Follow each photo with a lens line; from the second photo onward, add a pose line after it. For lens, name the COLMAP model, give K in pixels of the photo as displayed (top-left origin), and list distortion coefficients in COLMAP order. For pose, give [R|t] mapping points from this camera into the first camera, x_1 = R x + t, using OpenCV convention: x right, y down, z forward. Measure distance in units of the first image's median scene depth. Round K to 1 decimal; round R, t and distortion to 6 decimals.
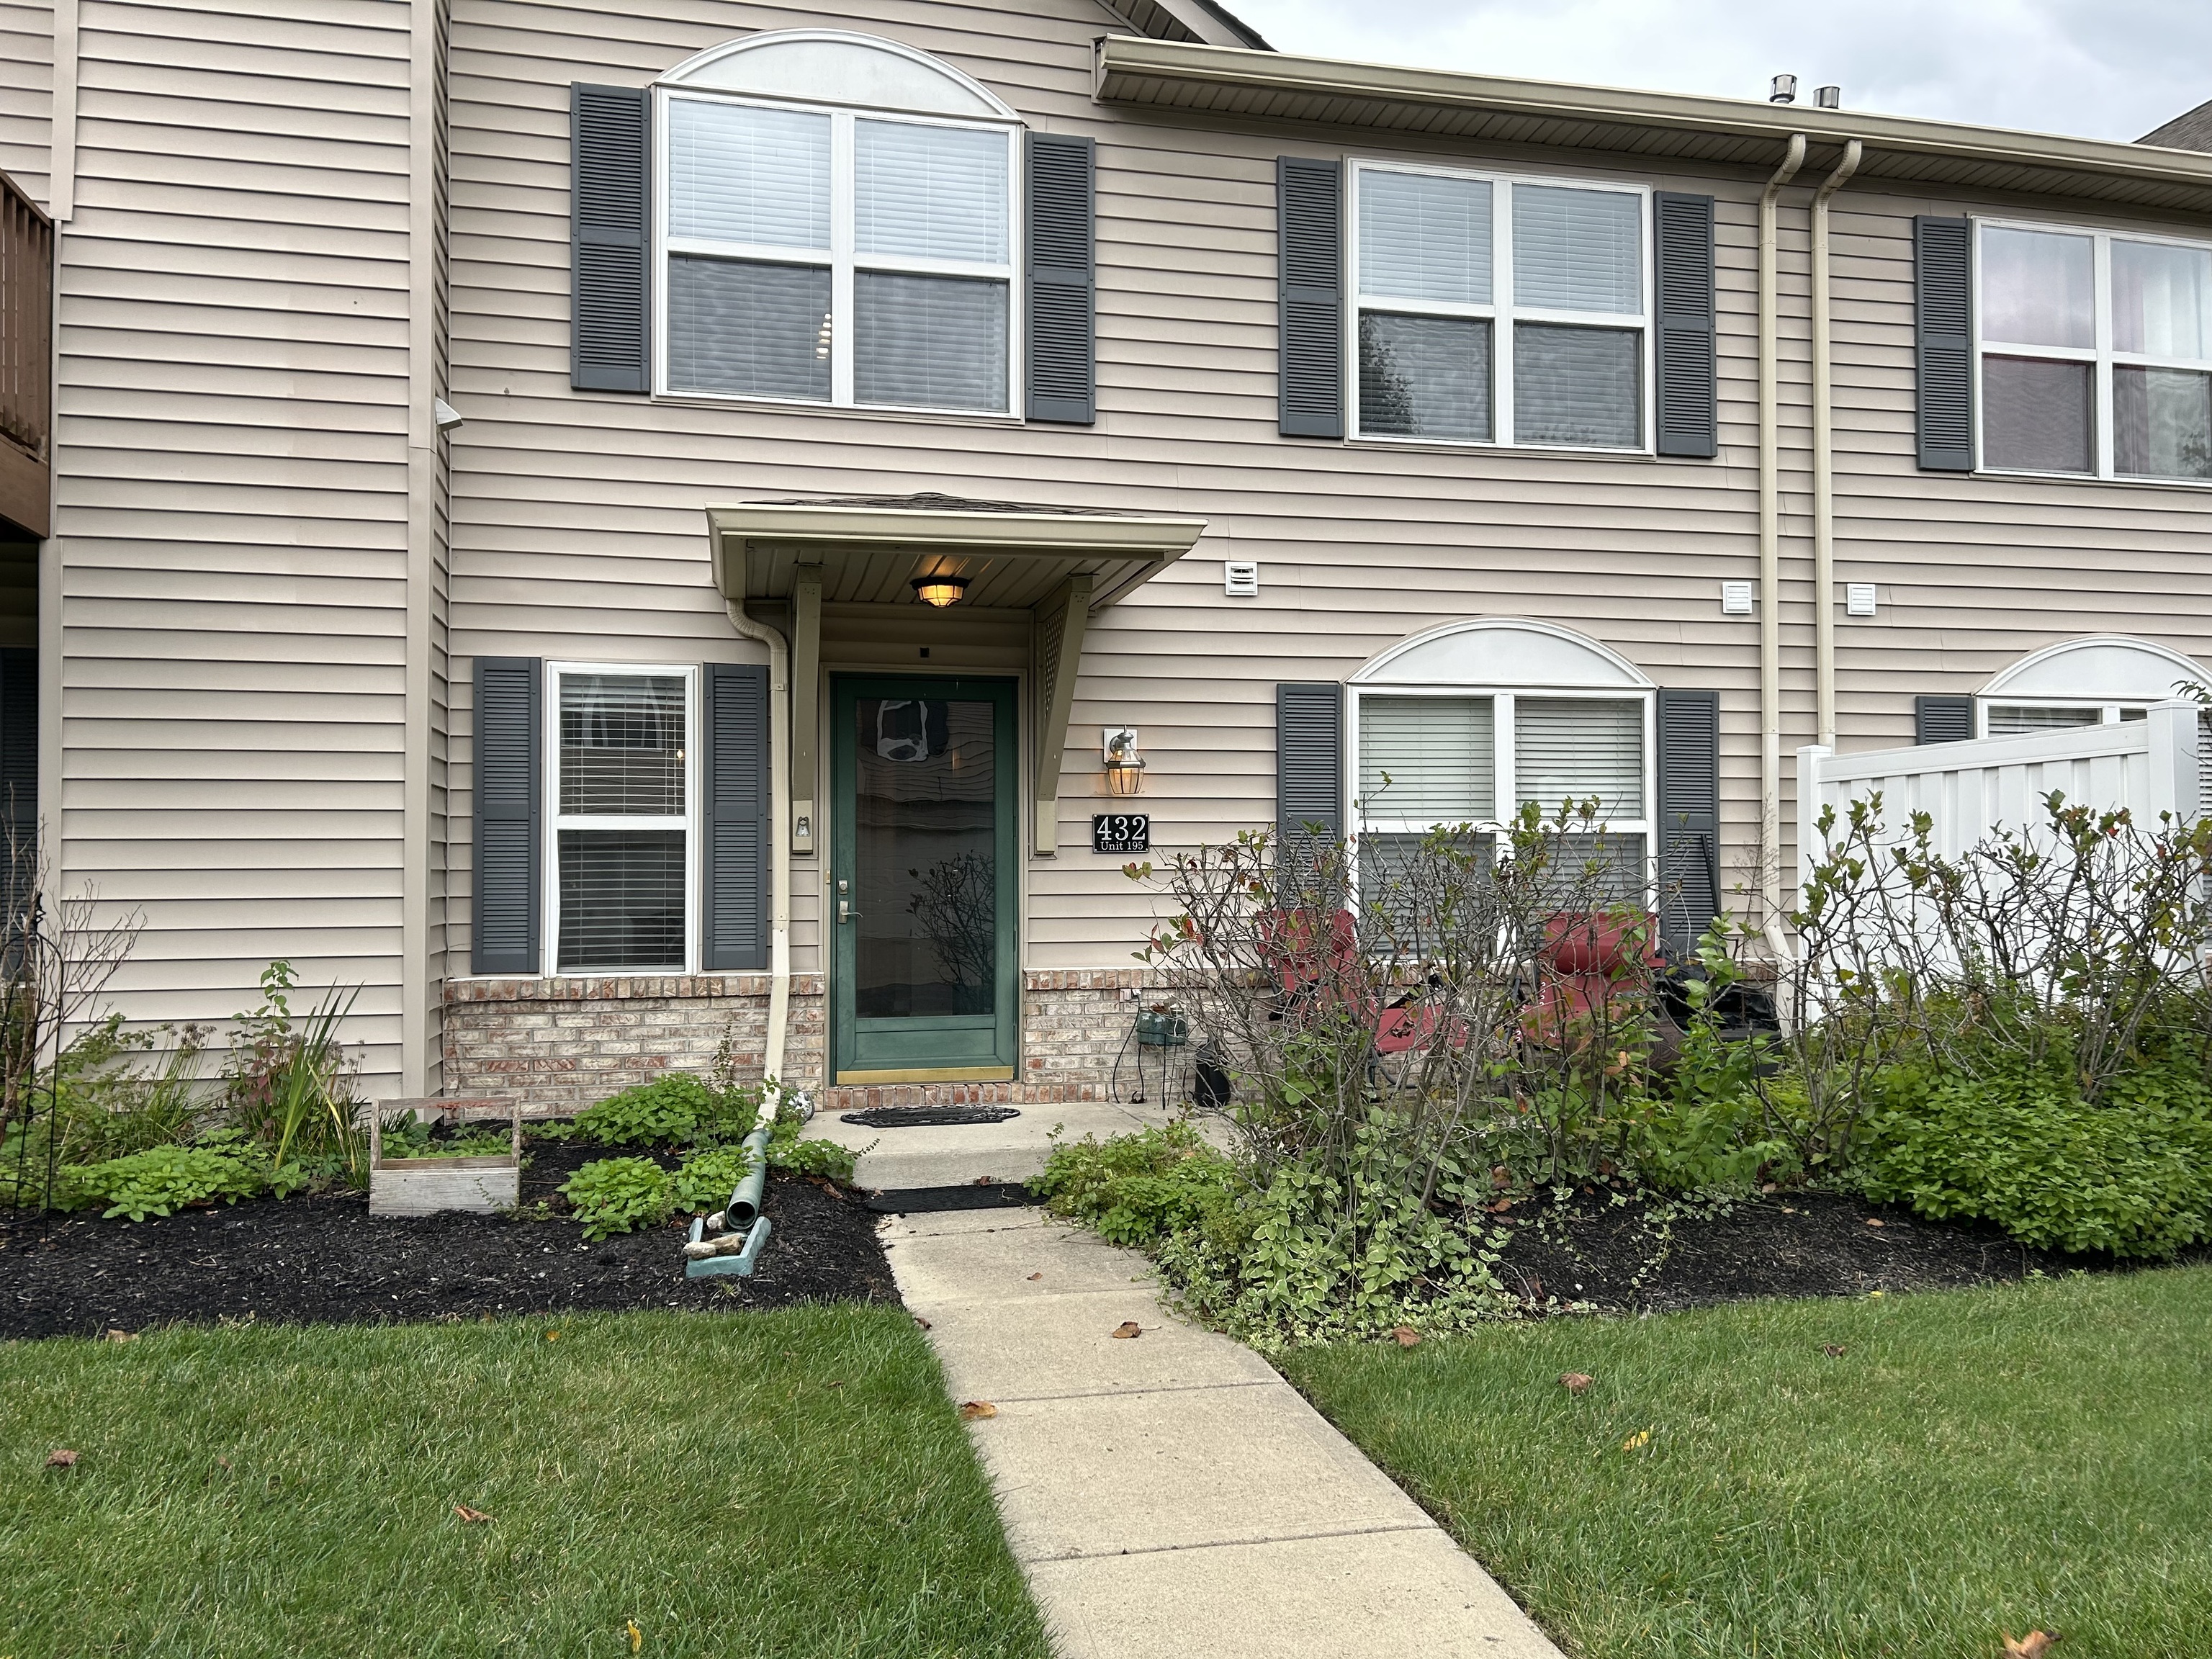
lens RADIAL K [[1674.2, 0, 1110.3], [0, 1674.2, 830.3], [0, 0, 1]] dist [0.019514, -0.033876]
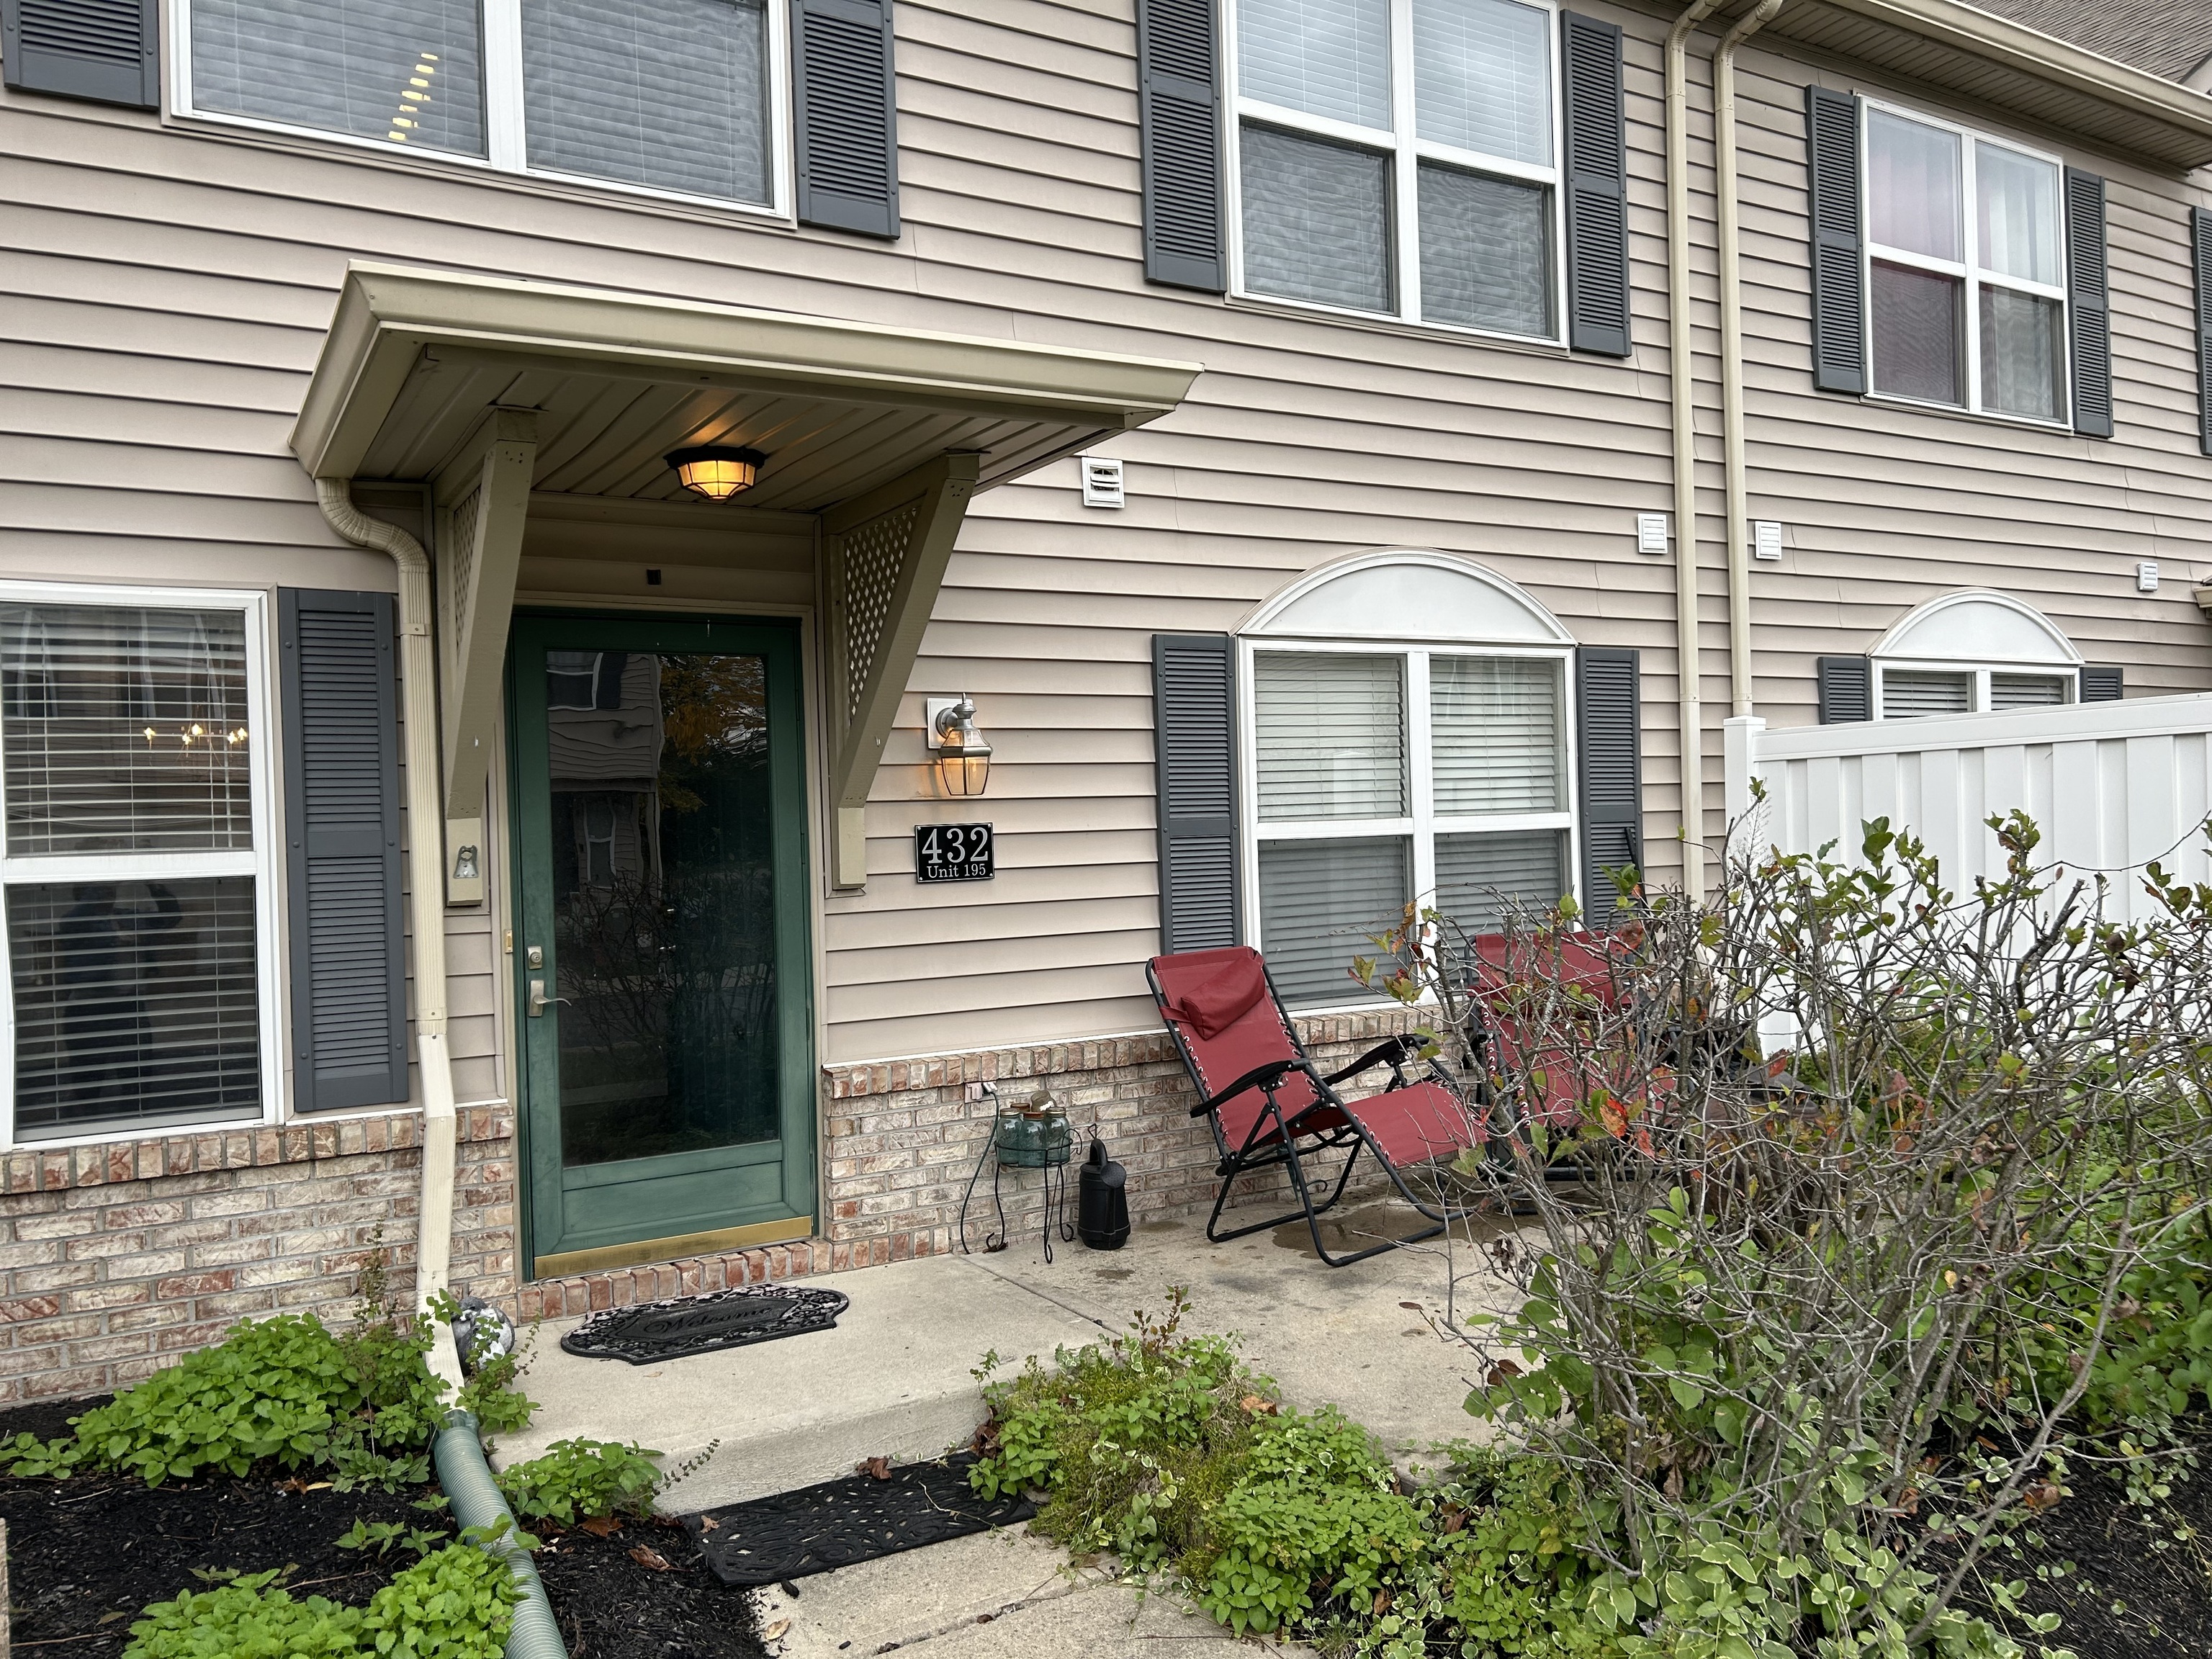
lens RADIAL K [[1674.2, 0, 1109.4], [0, 1674.2, 835.2], [0, 0, 1]] dist [0.019514, -0.033876]
pose [[0.952609, -0.026260, 0.303062, -0.140345], [0.017931, 0.999382, 0.030235, -0.024958], [-0.303669, -0.023368, 0.952491, 0.340165]]
